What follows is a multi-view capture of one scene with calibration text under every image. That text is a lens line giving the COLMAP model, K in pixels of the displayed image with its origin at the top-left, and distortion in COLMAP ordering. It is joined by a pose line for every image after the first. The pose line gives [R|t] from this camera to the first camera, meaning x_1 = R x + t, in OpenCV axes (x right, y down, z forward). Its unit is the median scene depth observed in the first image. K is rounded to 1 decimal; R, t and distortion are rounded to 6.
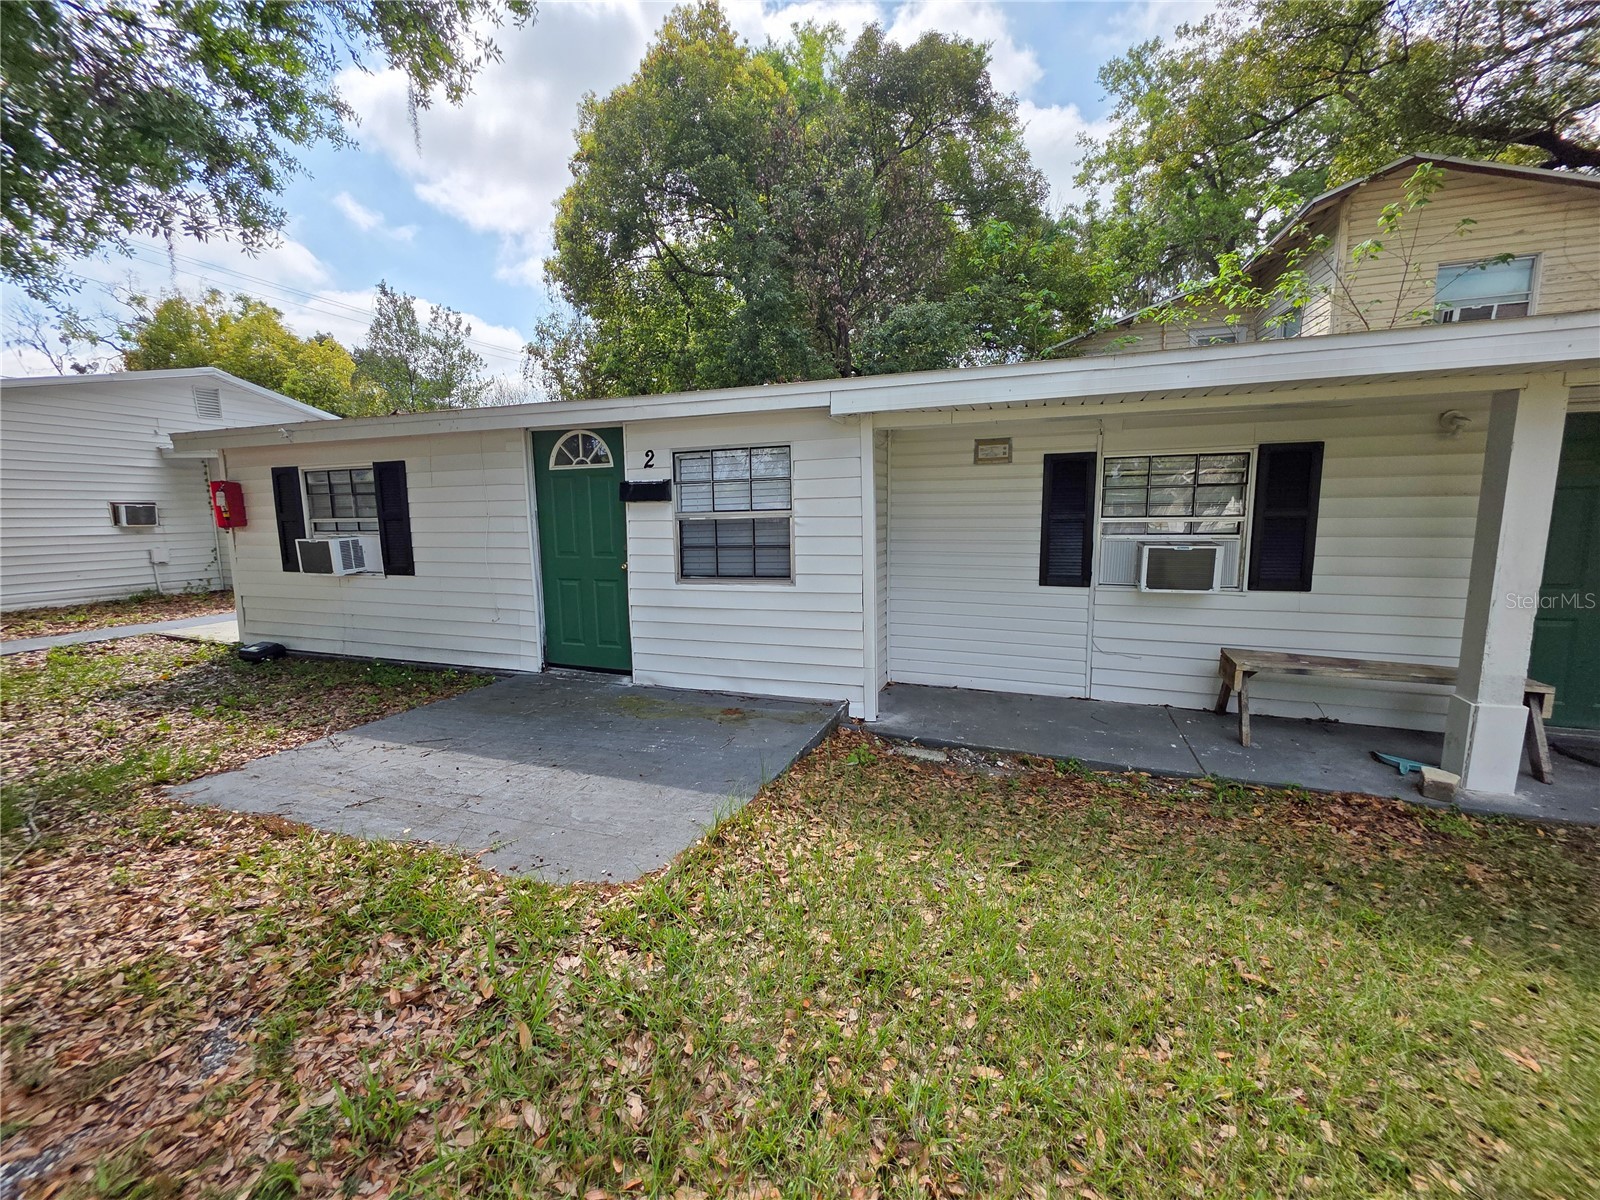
lens RADIAL K [[633.4, 0, 796.5], [0, 633.4, 596.1], [0, 0, 1]] dist [0.000591, 0.000014]
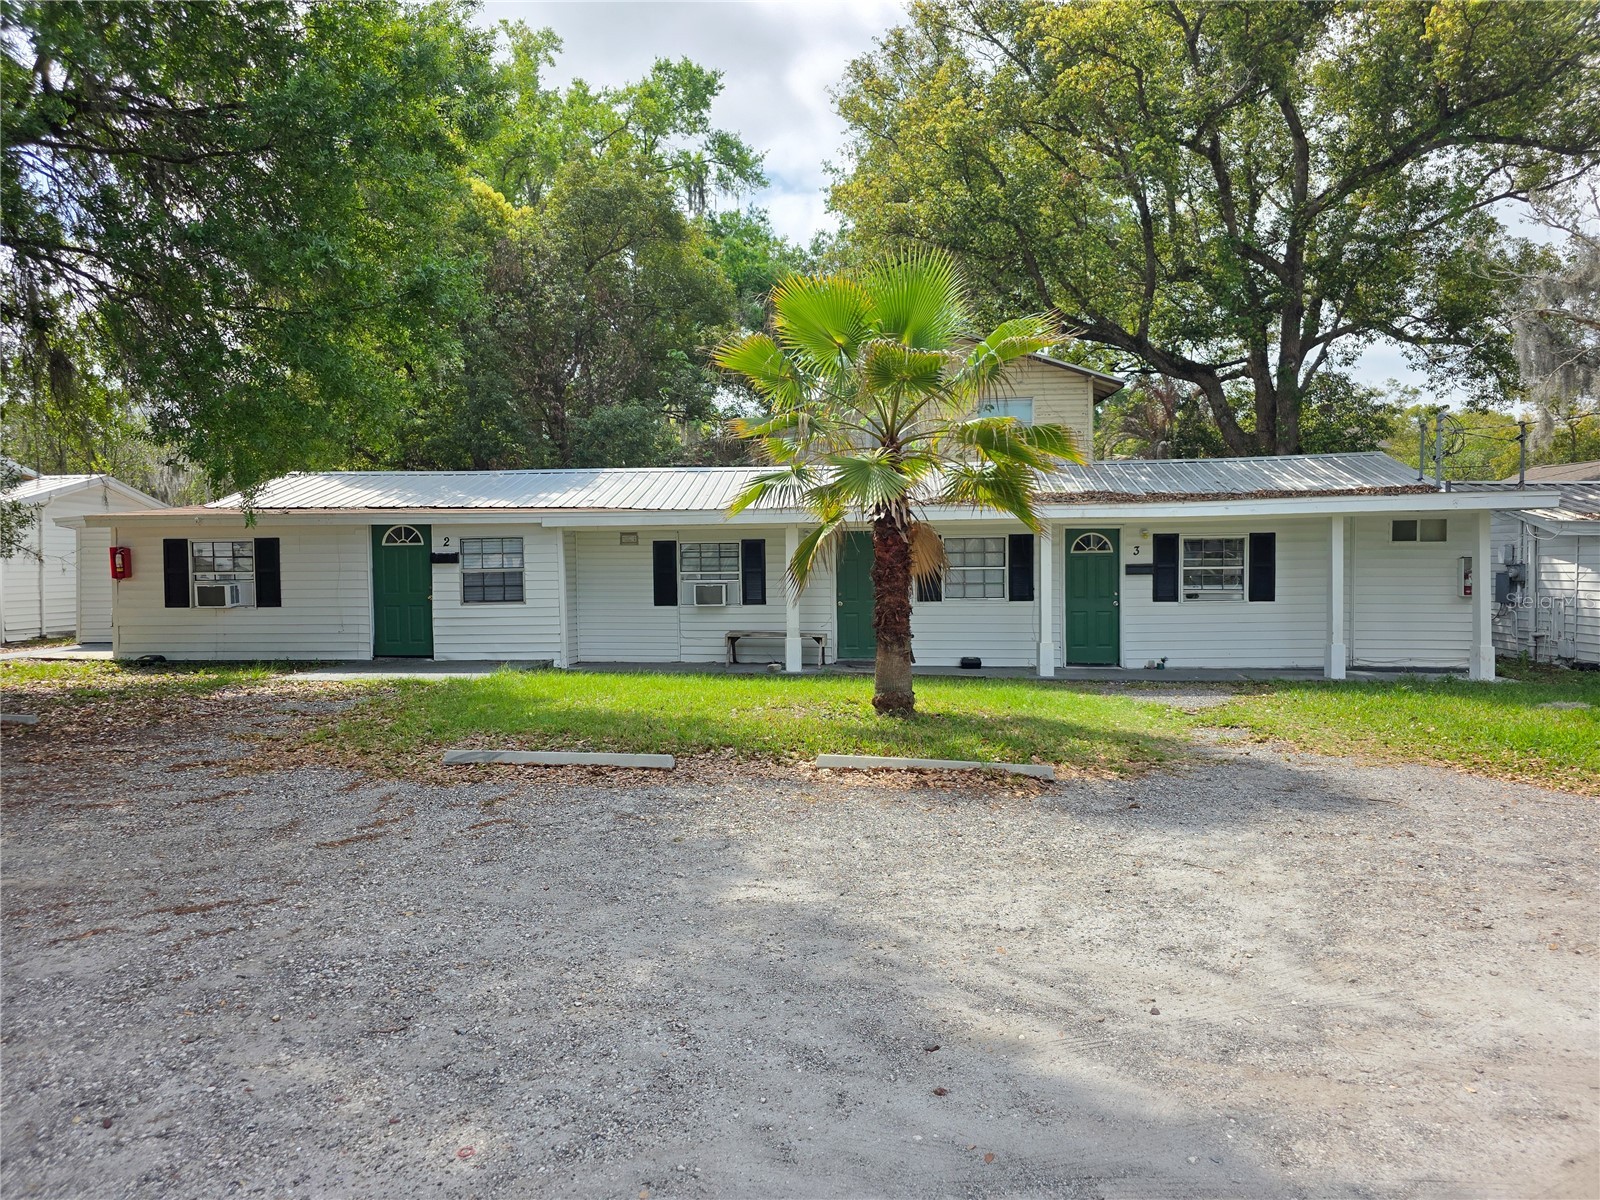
lens RADIAL K [[1073.7, 0, 804.1], [0, 1073.7, 594.6], [0, 0, 1]] dist [0.073702, -0.077491]
pose [[0.962672, -0.004634, 0.270631, -0.072105], [0.033806, 0.994083, -0.103231, 0.311762], [-0.268552, 0.108526, 0.957132, -2.354416]]
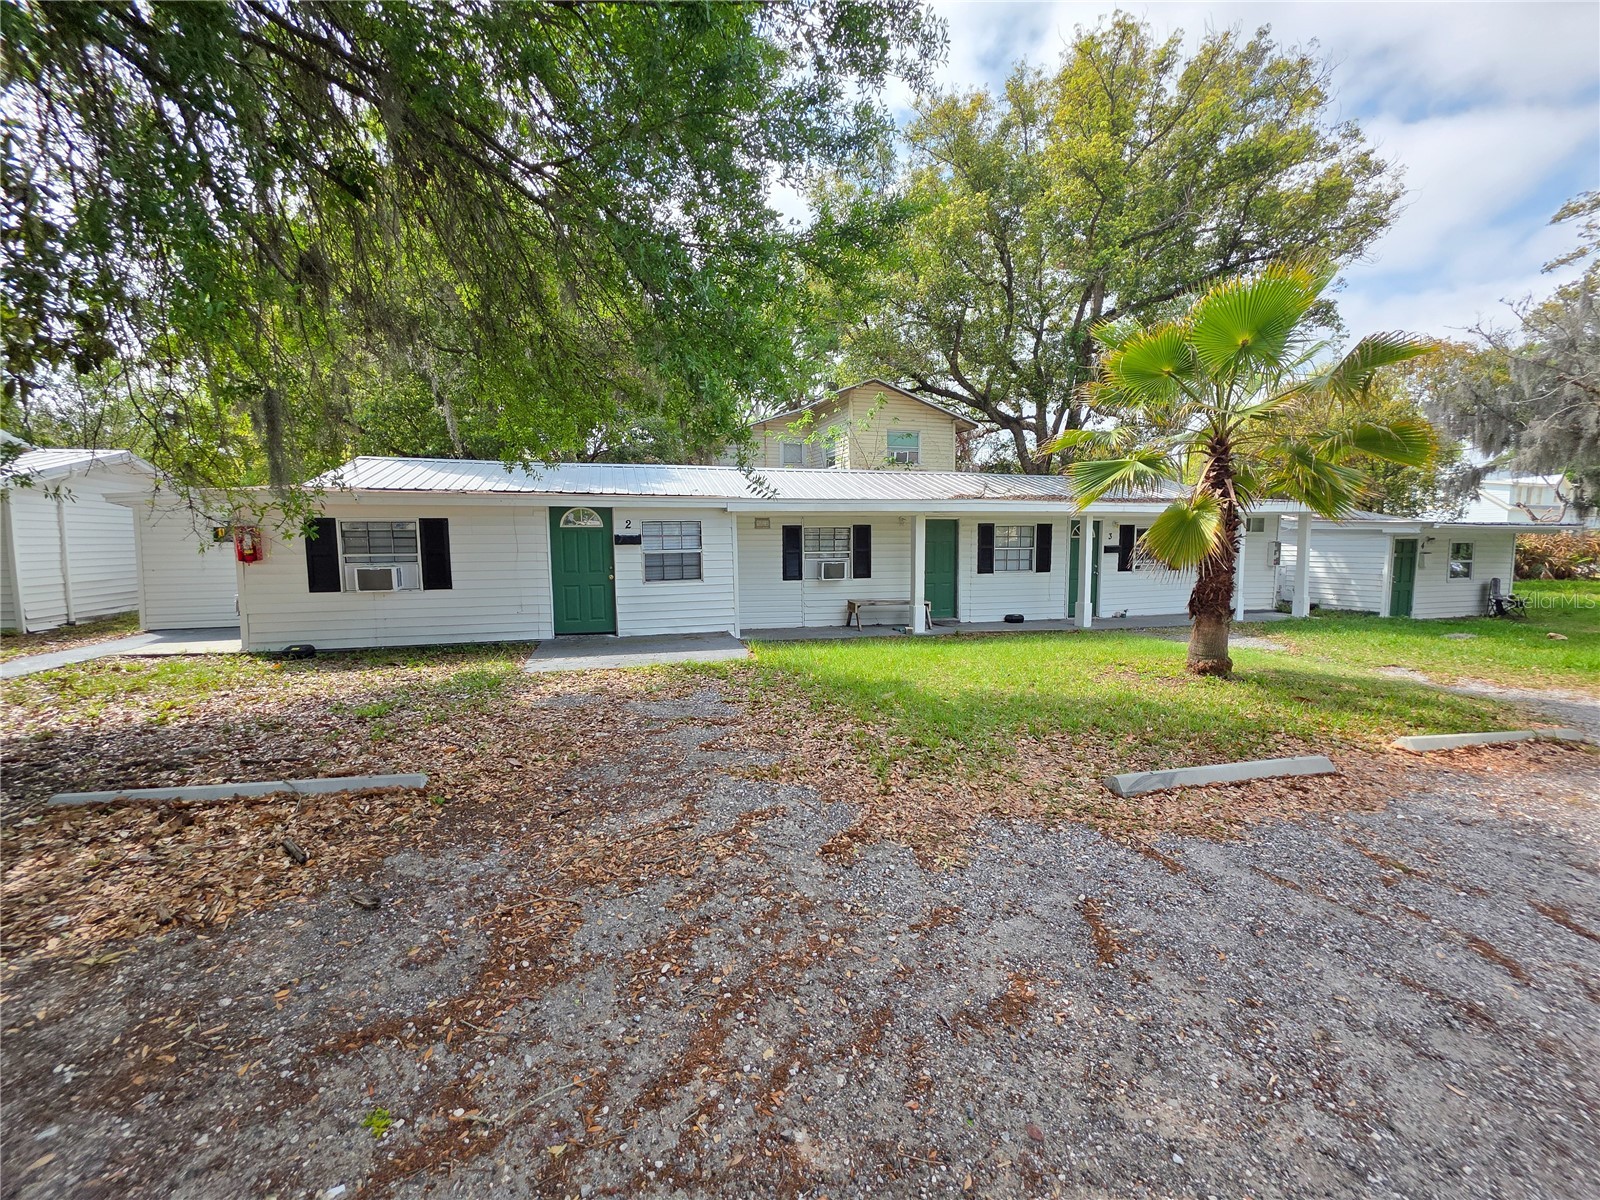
lens RADIAL K [[638.0, 0, 792.6], [0, 638.0, 600.0], [0, 0, 1]] dist [0.000286, -0.000402]
pose [[0.803291, -0.047669, 0.593676, -0.998718], [0.076463, 0.996797, -0.023424, 0.113333], [-0.590658, 0.064211, 0.804363, -0.920969]]
